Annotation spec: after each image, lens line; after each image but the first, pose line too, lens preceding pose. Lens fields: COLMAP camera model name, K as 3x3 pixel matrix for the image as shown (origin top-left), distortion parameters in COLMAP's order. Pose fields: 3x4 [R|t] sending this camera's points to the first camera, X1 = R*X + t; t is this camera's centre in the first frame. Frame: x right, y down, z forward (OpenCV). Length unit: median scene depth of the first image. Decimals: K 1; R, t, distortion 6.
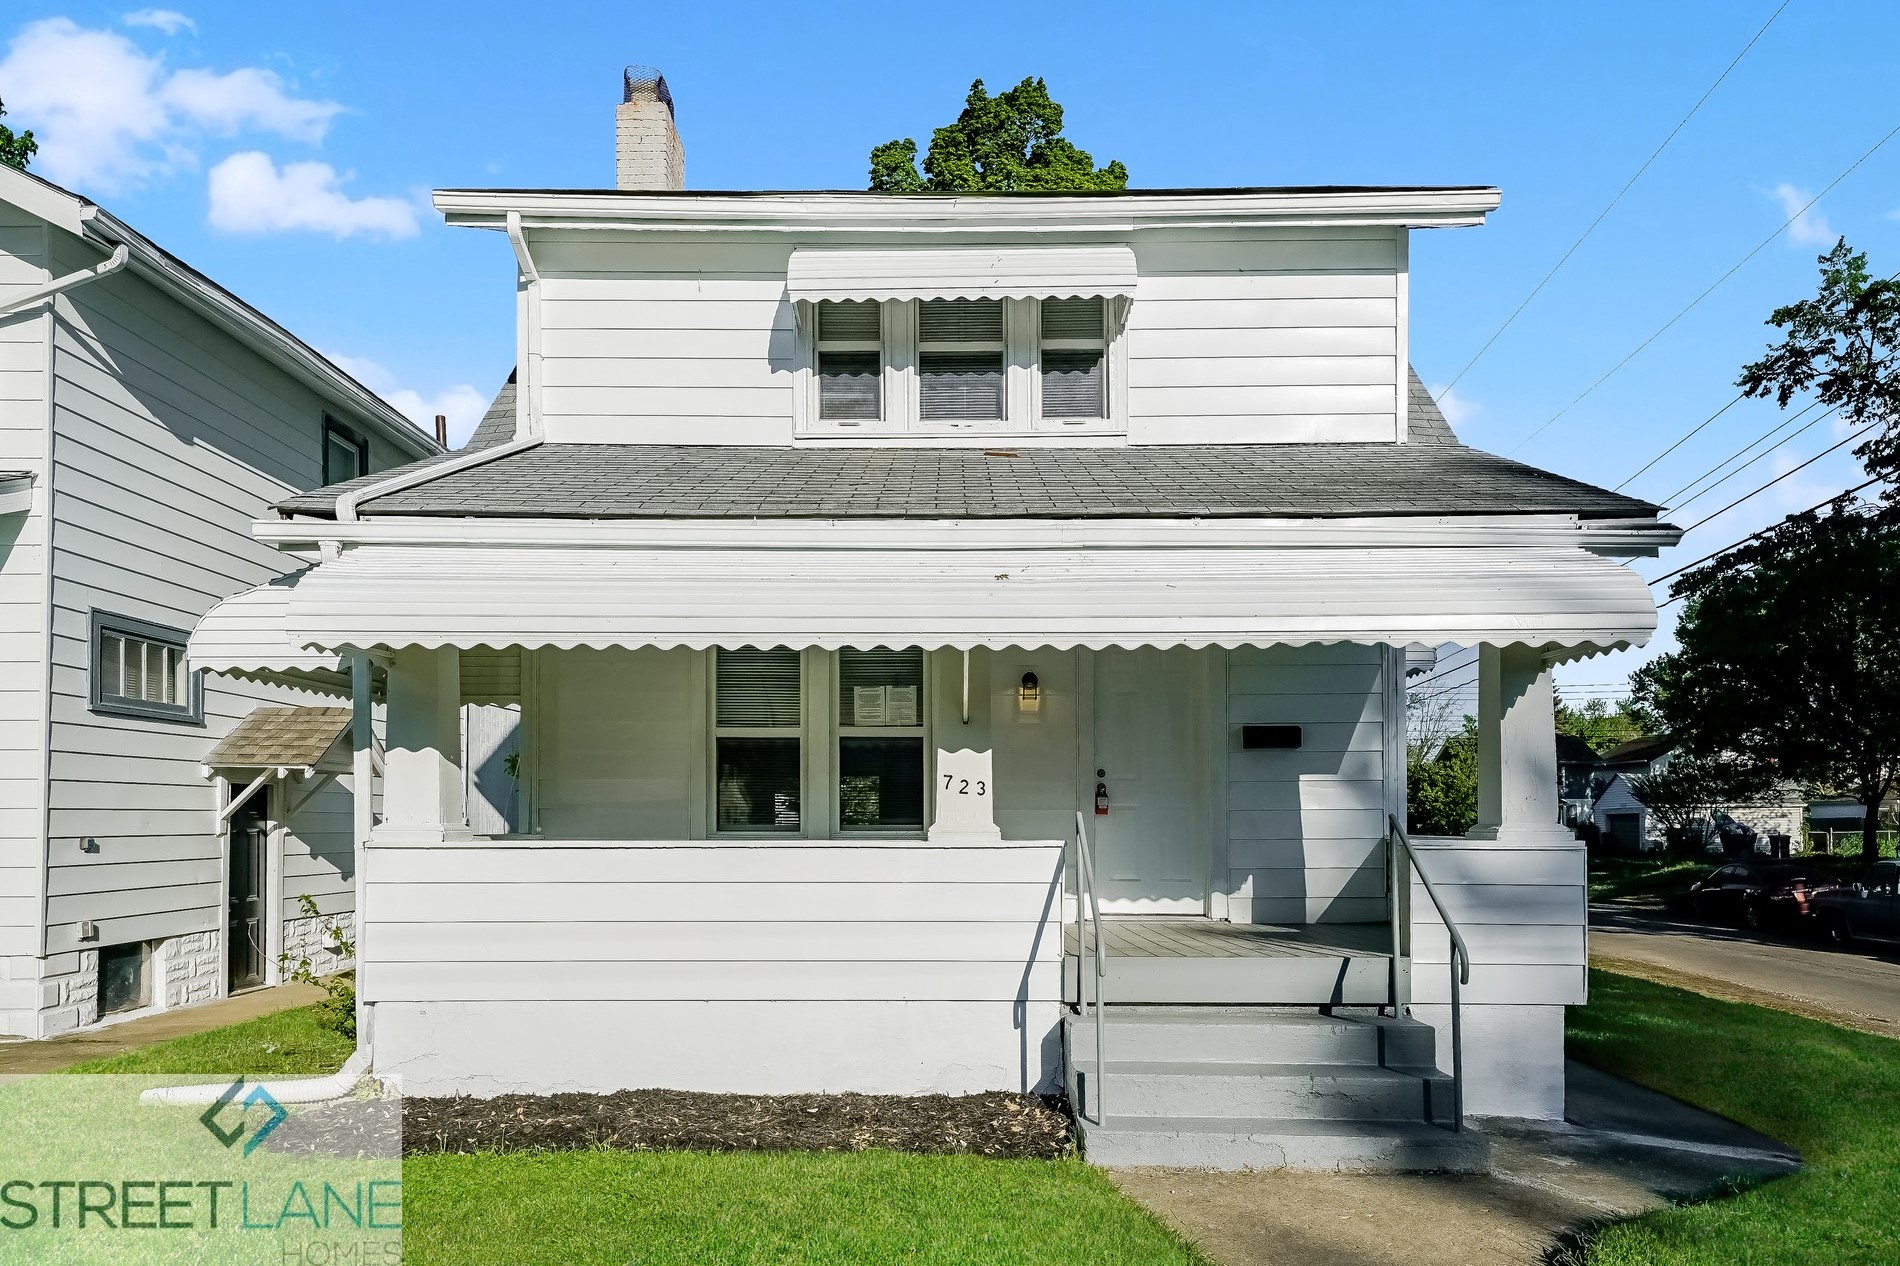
lens RADIAL K [[1368.7, 0, 950.0], [0, 1368.7, 633.0], [0, 0, 1]] dist [0.032106, 0.001028]
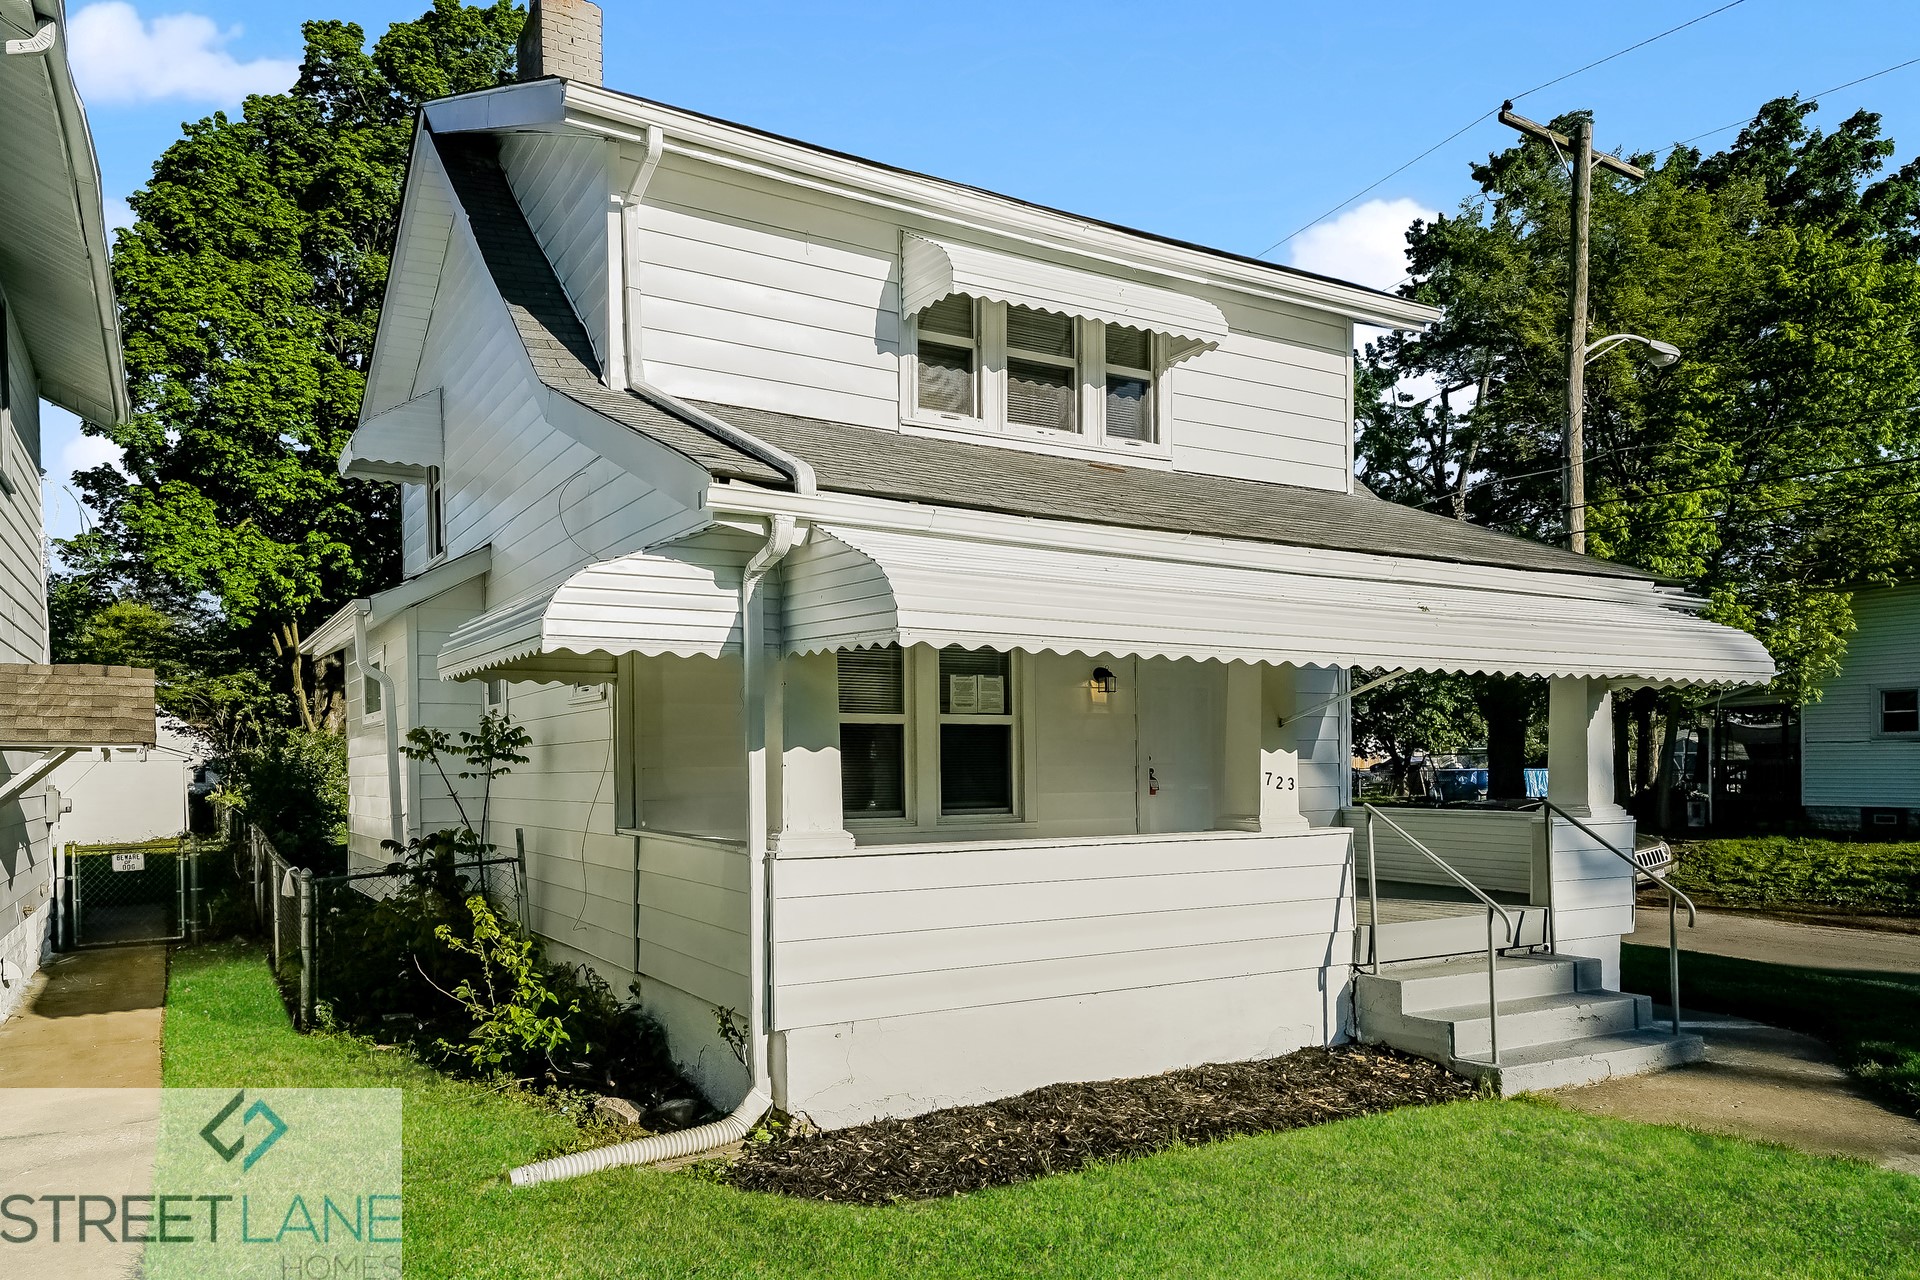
lens RADIAL K [[1294.8, 0, 960.0], [0, 1294.8, 640.0], [0, 0, 1]] dist [0.042043, -0.002104]
pose [[0.849137, 0.041561, 0.526535, -0.574962], [-0.063096, 0.997742, 0.023000, -0.009888], [-0.524390, -0.052752, 0.849842, 0.171250]]
